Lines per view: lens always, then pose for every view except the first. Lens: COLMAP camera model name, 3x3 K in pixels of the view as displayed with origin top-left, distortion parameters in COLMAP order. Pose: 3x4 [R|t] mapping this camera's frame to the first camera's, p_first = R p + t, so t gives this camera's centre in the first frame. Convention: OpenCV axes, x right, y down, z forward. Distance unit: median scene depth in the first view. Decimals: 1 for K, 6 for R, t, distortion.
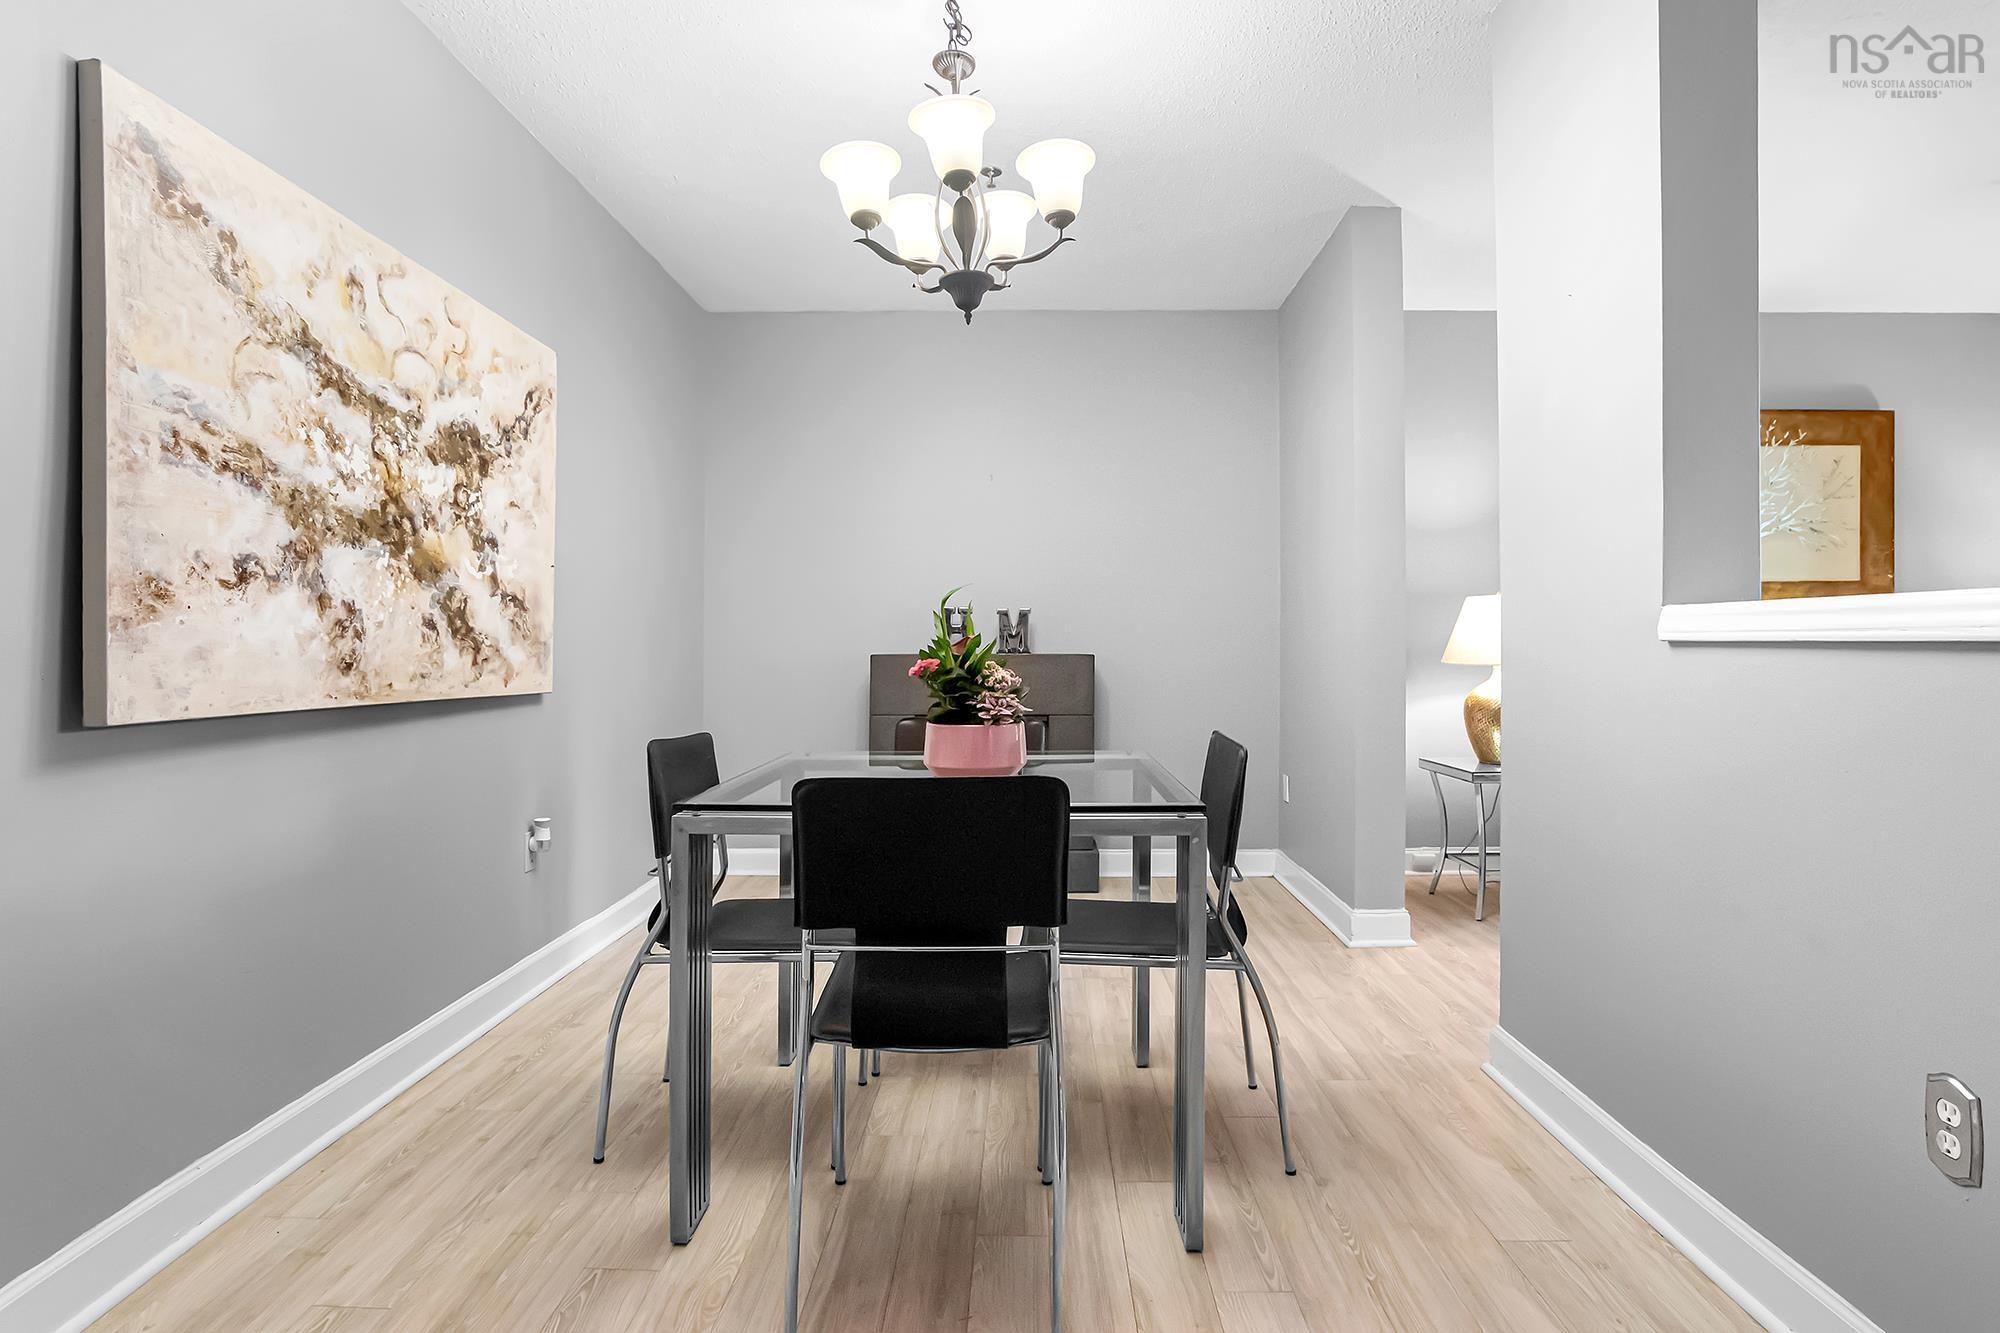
lens RADIAL K [[1042.8, 0, 1009.5], [0, 1042.8, 642.5], [0, 0, 1]] dist [-0.021628, 0.000707]
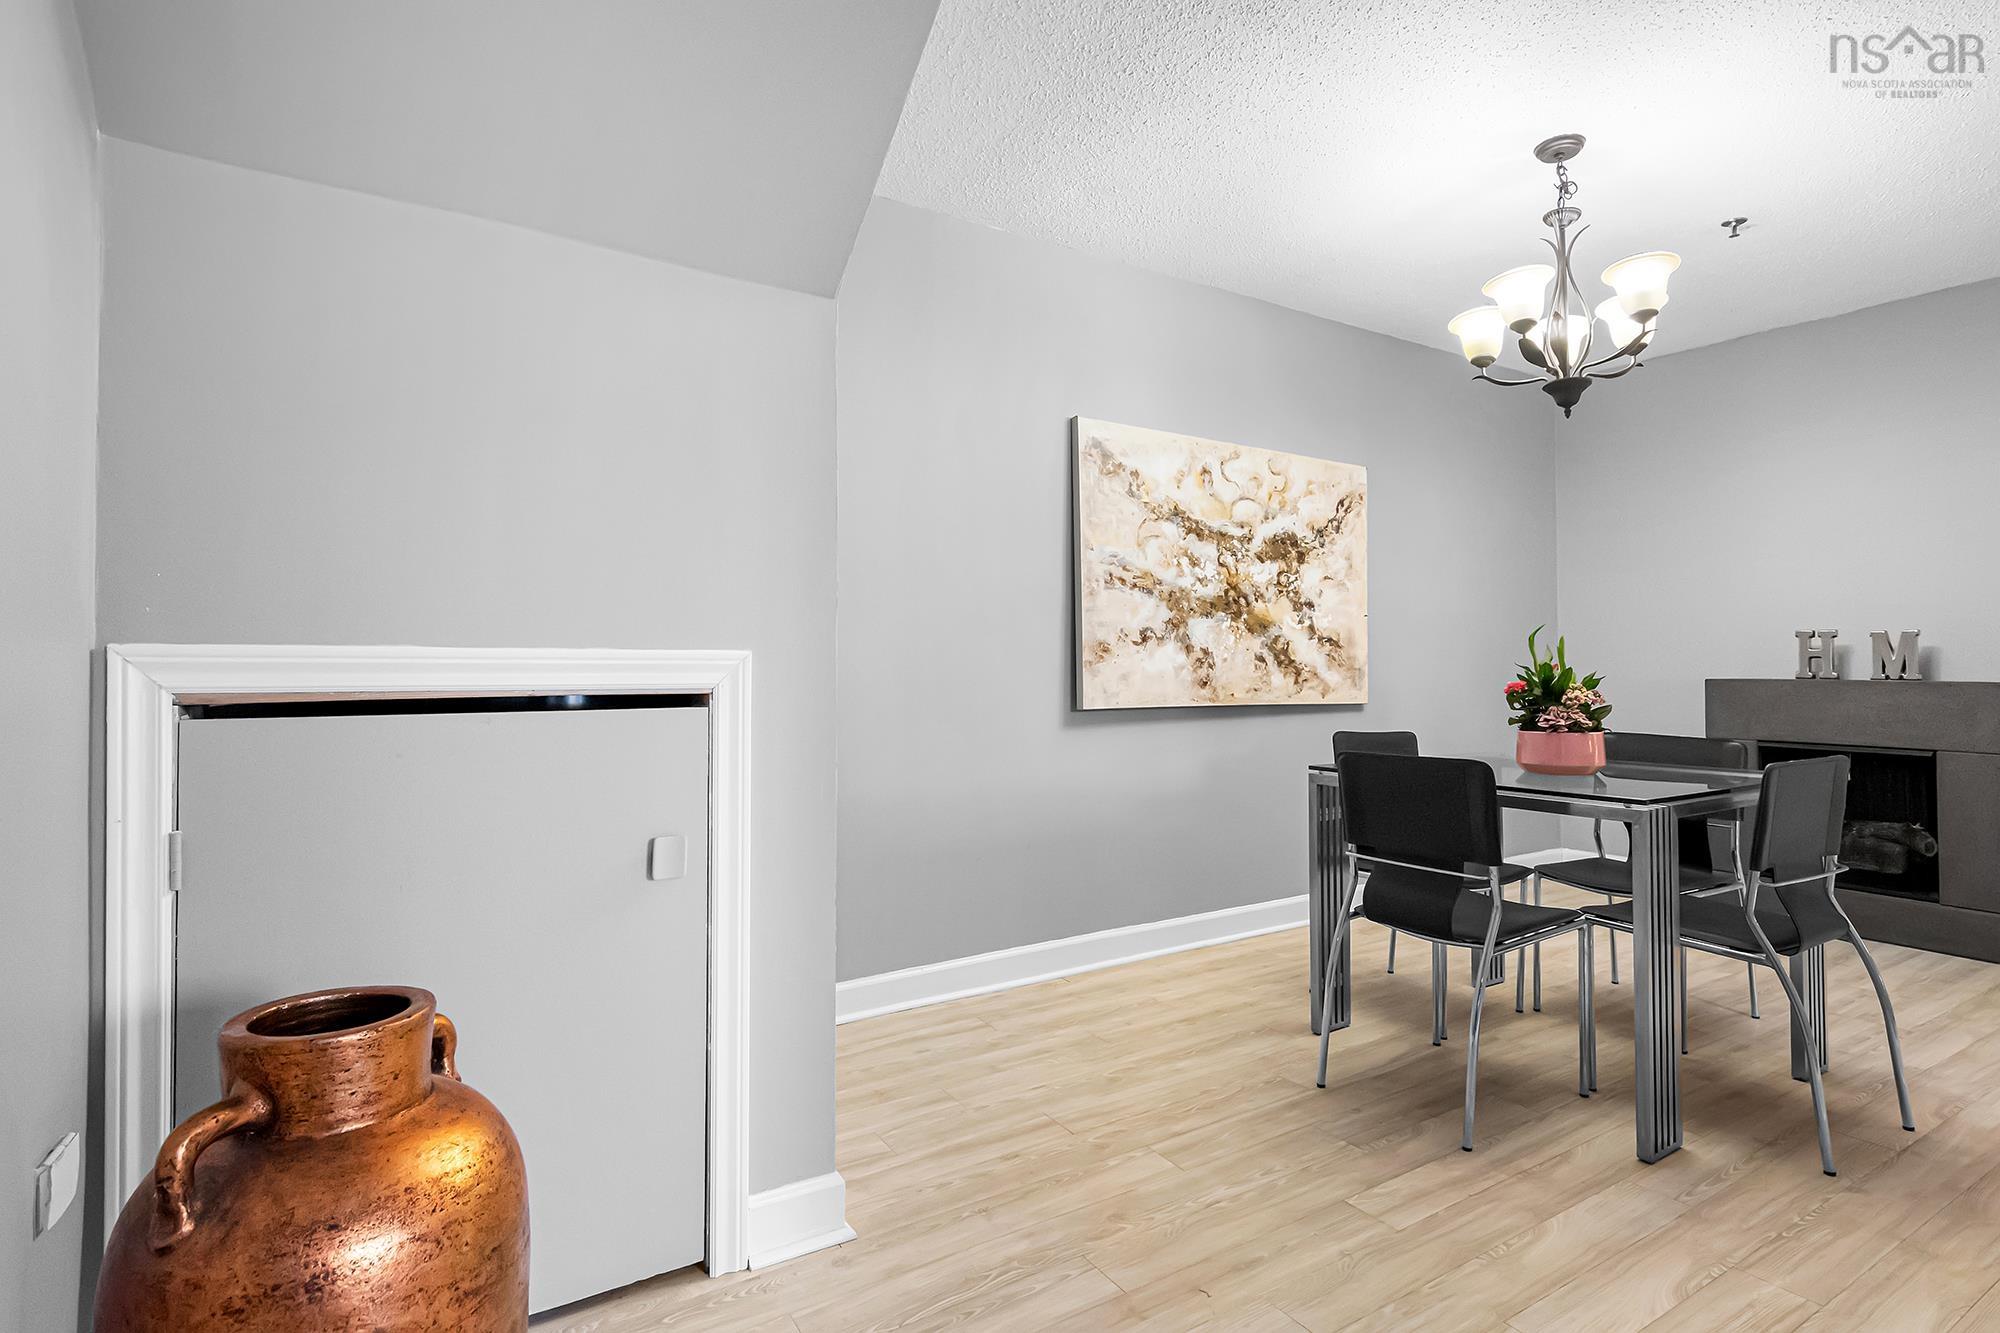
lens RADIAL K [[977.7, 0, 998.0], [0, 977.7, 614.6], [0, 0, 1]] dist [0.020569, -0.000094]
pose [[0.548174, -0.048848, -0.834937, 0.589279], [0.009101, 0.998582, -0.052446, -0.011100], [0.836315, 0.021151, 0.547841, -0.243454]]
